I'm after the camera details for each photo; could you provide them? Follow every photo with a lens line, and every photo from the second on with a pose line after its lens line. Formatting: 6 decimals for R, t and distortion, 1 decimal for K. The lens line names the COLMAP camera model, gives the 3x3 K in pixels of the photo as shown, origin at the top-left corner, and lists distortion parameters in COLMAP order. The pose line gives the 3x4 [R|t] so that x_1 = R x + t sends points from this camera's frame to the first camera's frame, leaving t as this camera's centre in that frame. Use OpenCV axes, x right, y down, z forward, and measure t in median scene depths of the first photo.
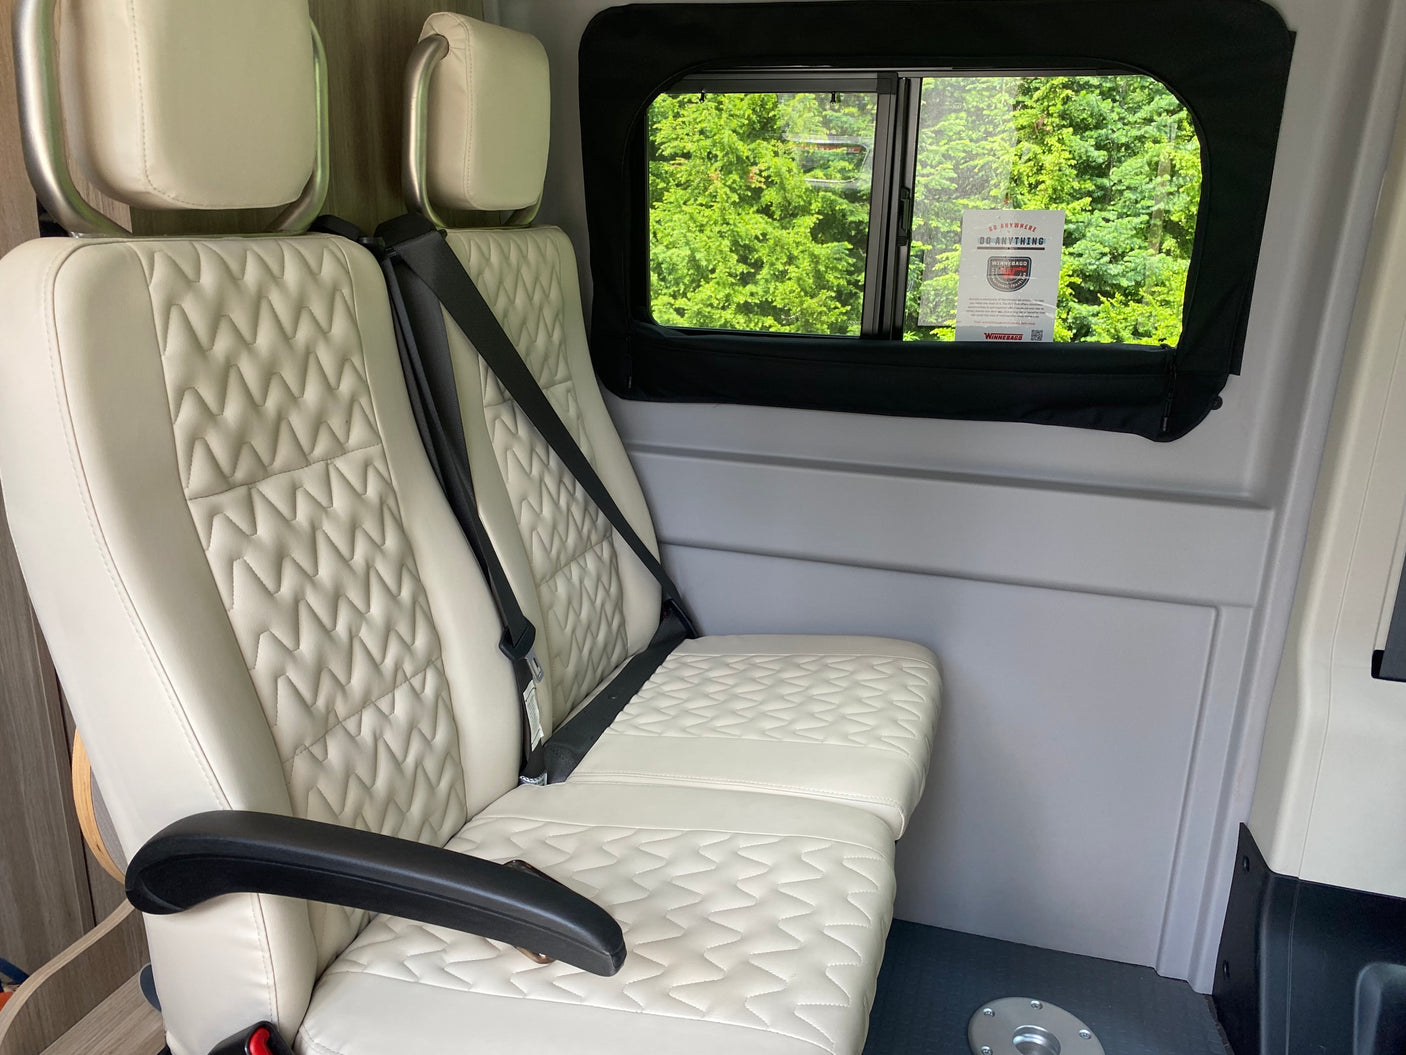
lens RADIAL K [[1032.1, 0, 702.0], [0, 1032.1, 529.3], [0, 0, 1]] dist [0.028296, -0.019558]
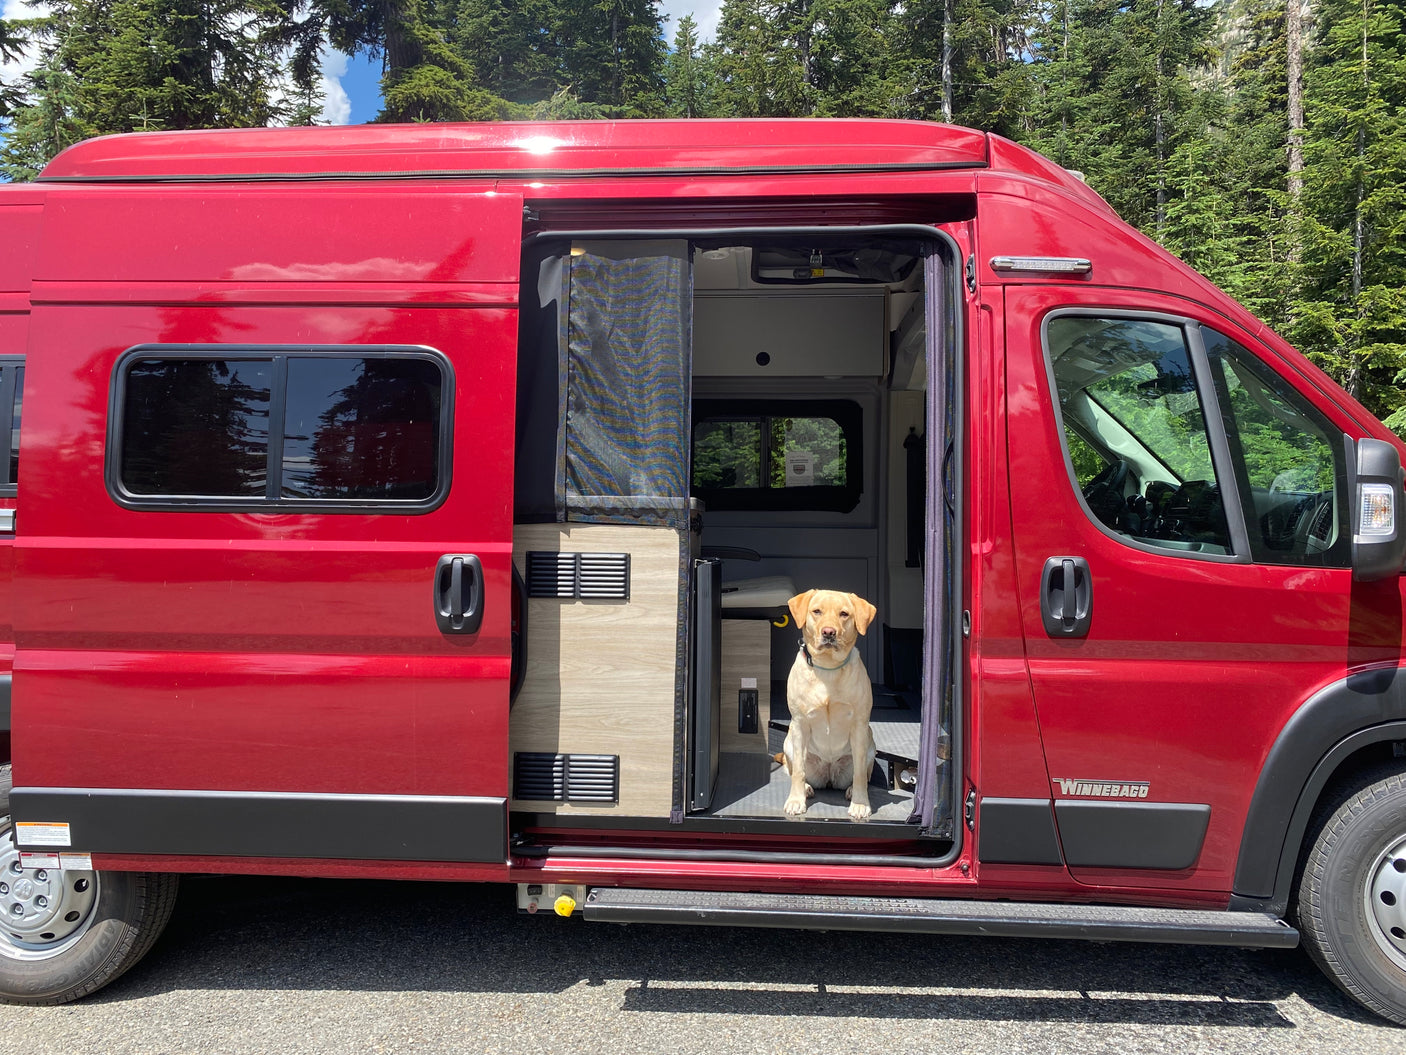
lens RADIAL K [[1032.1, 0, 697.4], [0, 1032.1, 523.2], [0, 0, 1]] dist [0.028296, -0.019558]
pose [[0.972259, -0.020649, 0.232995, -0.137618], [0.087276, 0.956186, -0.279450, 0.139846], [-0.217016, 0.292032, 0.931462, -0.341177]]
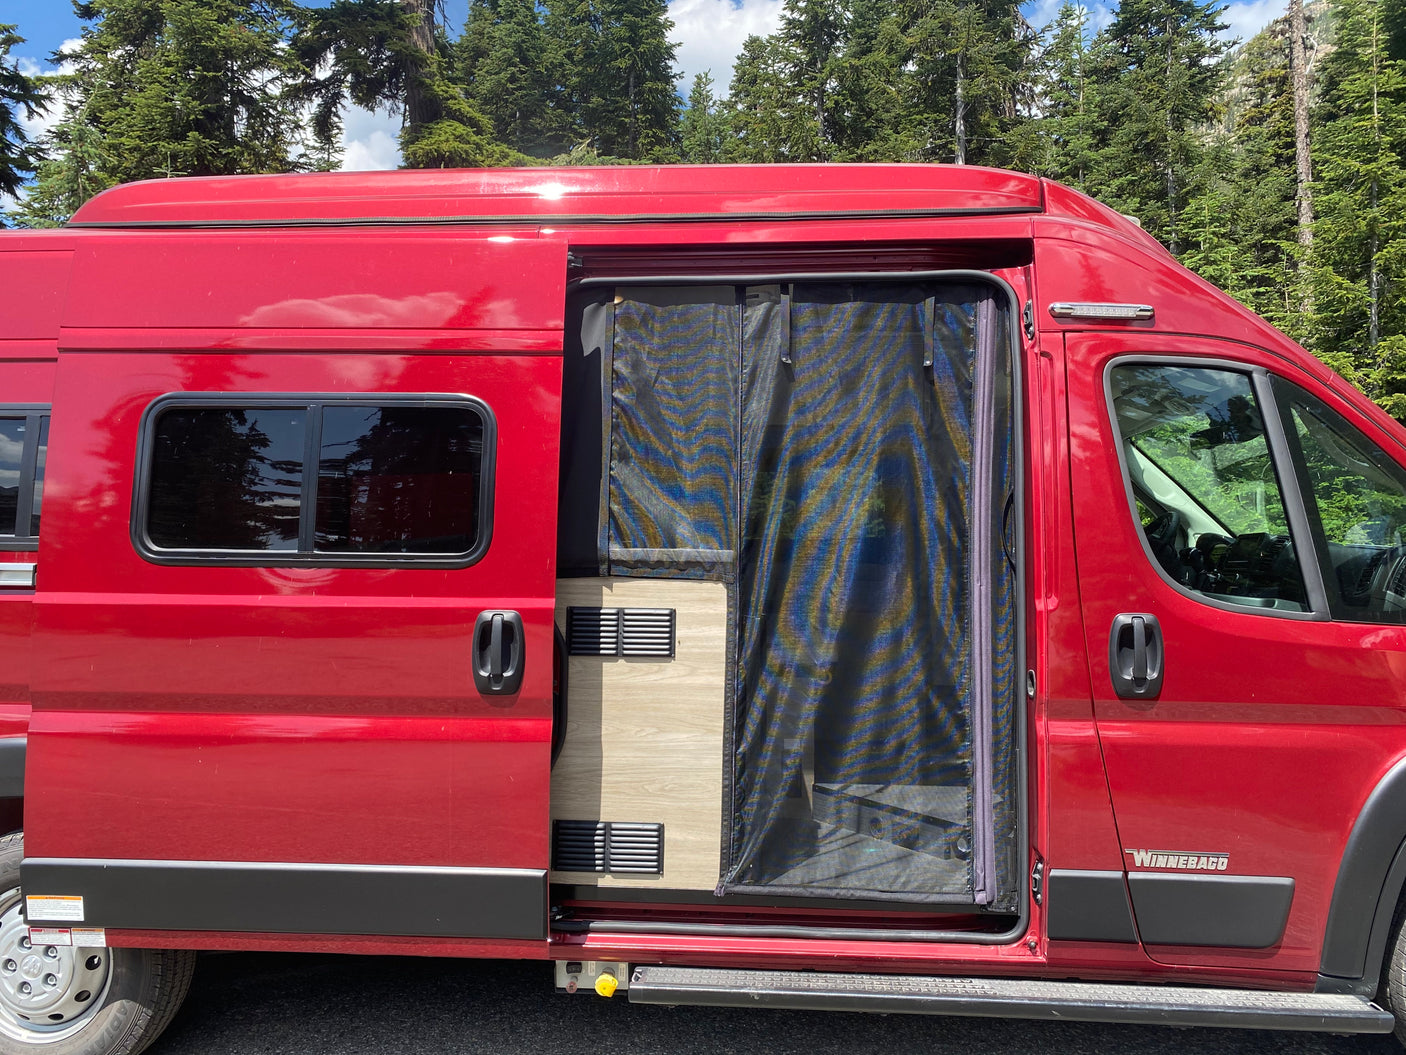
lens RADIAL K [[1032.1, 0, 704.3], [0, 1032.1, 523.4], [0, 0, 1]] dist [0.028296, -0.019558]
pose [[0.972404, -0.009475, 0.233110, -0.152773], [0.086921, 0.941952, -0.324302, 0.129284], [-0.216506, 0.335615, 0.916781, -0.317203]]
